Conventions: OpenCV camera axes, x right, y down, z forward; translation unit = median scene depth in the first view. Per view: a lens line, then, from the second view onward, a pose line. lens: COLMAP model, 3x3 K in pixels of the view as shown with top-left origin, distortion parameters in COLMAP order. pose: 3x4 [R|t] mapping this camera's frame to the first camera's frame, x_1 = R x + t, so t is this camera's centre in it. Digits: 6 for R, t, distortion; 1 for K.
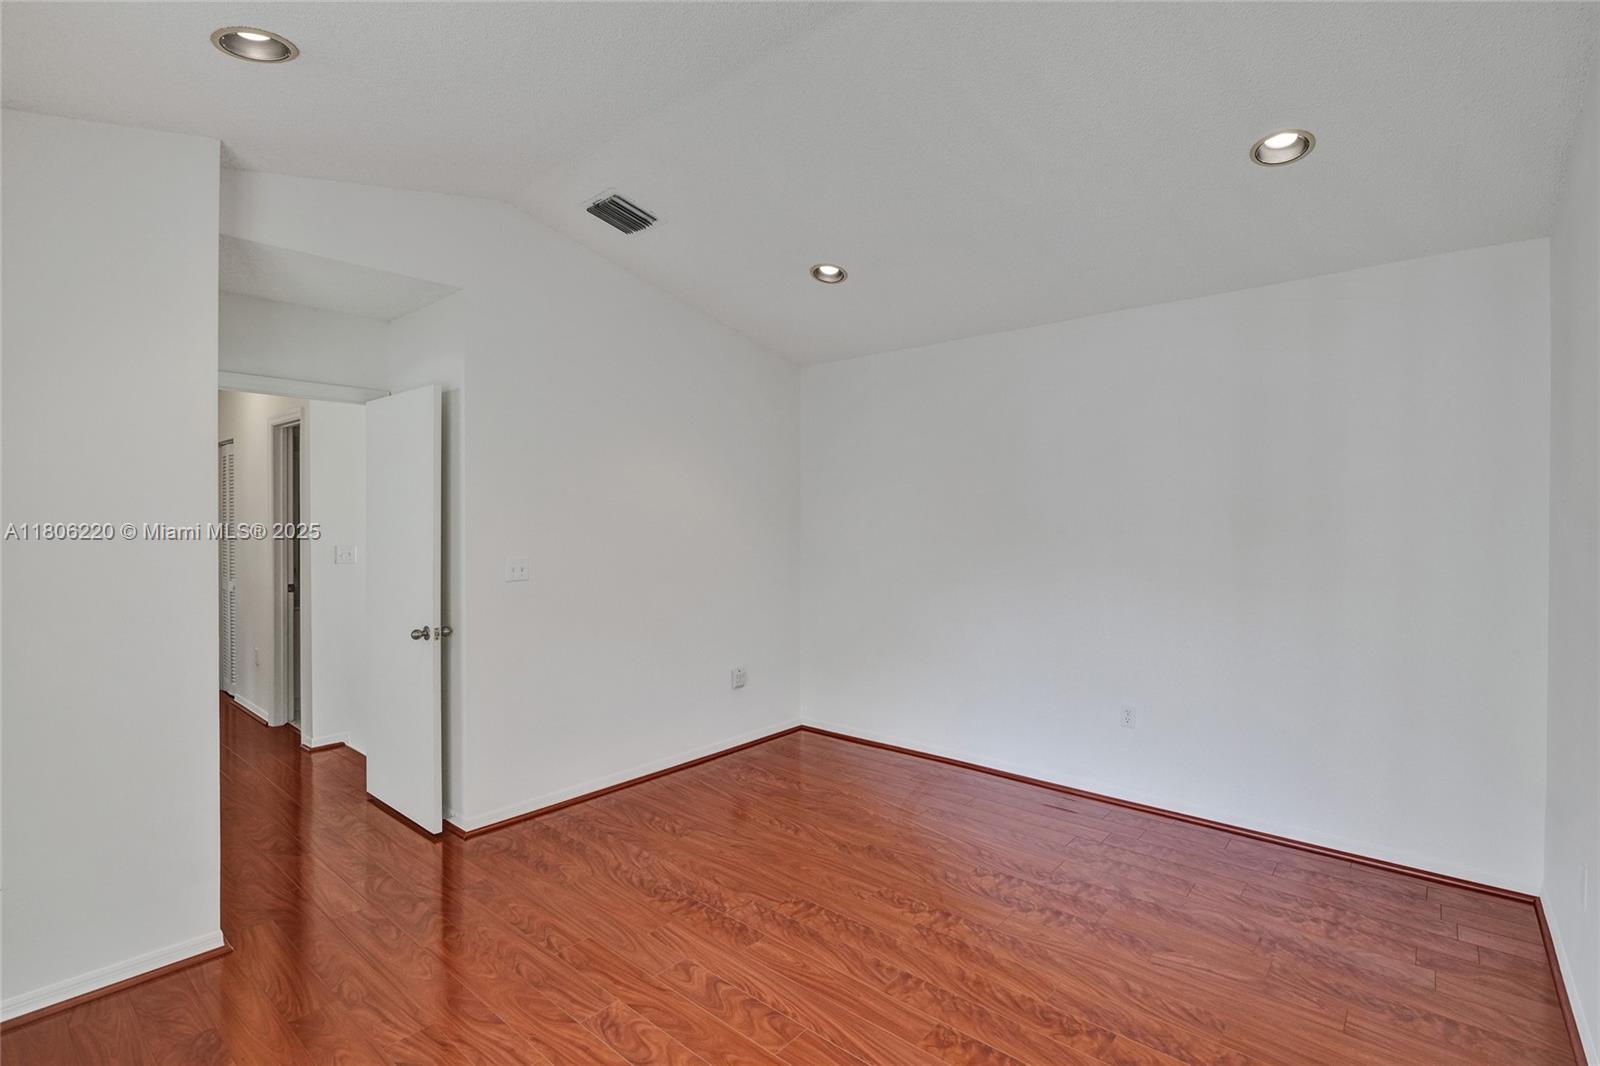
lens RADIAL K [[736.6, 0, 808.6], [0, 736.6, 534.0], [0, 0, 1]] dist [-0.001217, -0.000143]
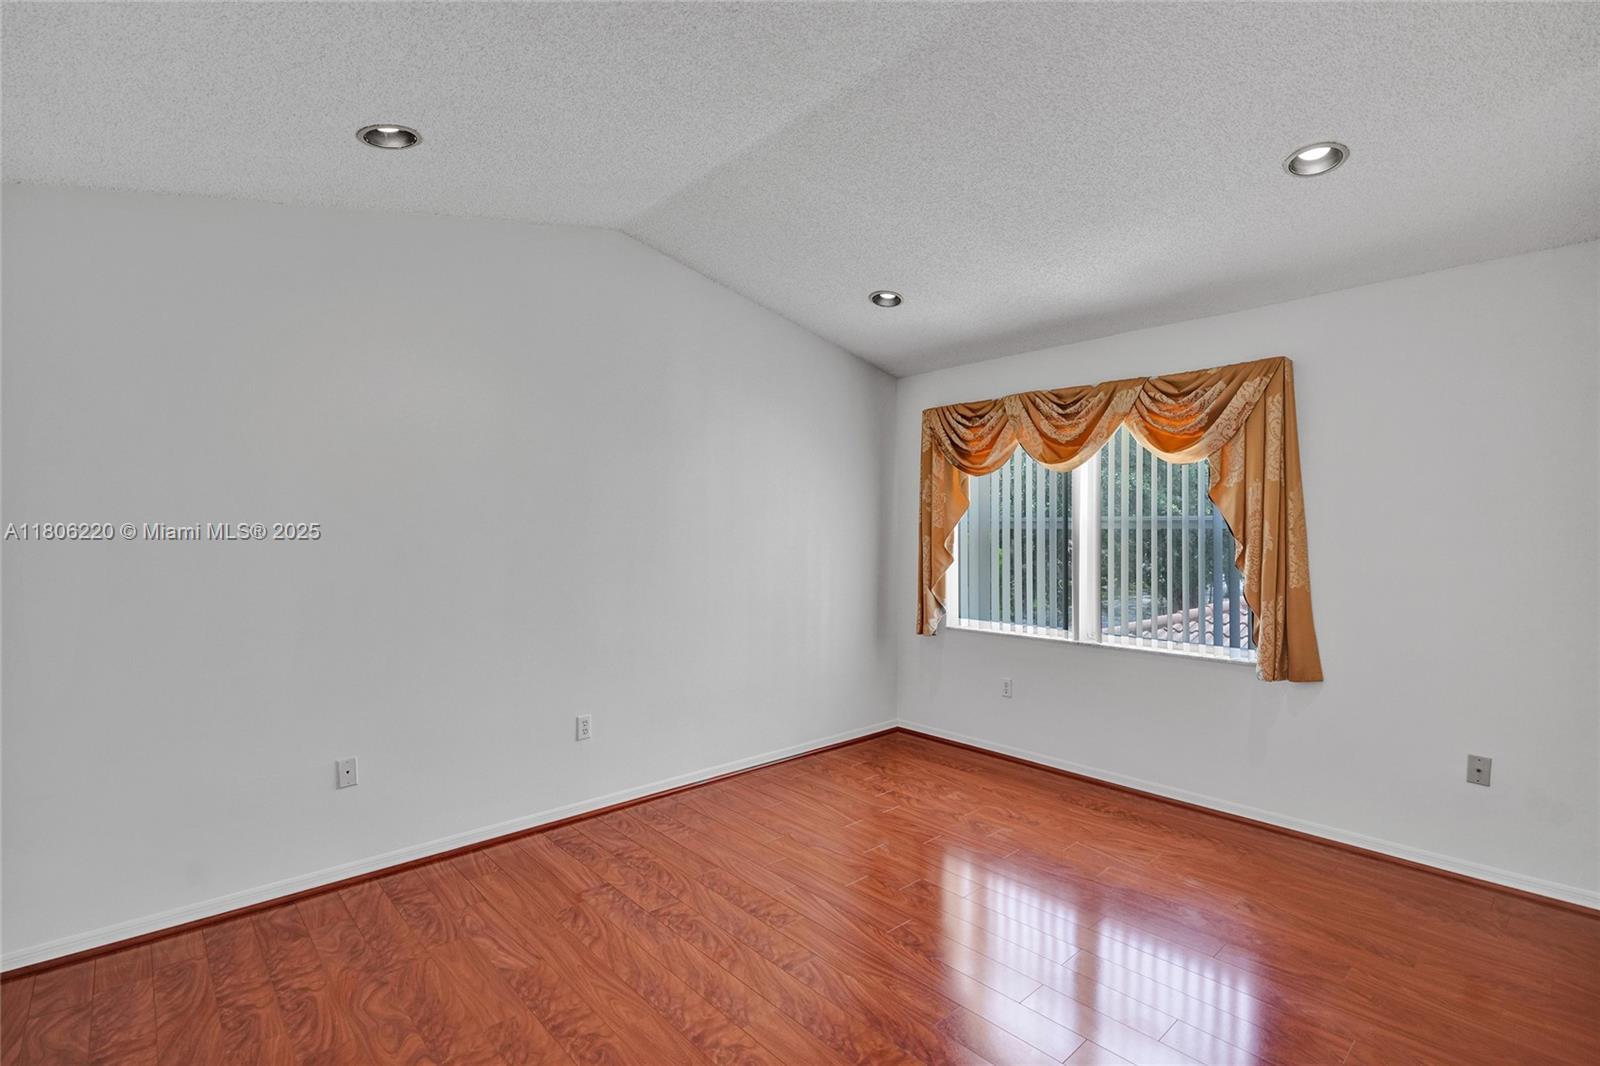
lens RADIAL K [[736.6, 0, 808.6], [0, 736.6, 534.0], [0, 0, 1]] dist [-0.001217, -0.000143]
pose [[-0.992789, -0.002247, 0.119853, -0.016505], [0.000862, 0.999665, 0.025882, -0.023469], [-0.119871, 0.025798, -0.992454, 1.892897]]
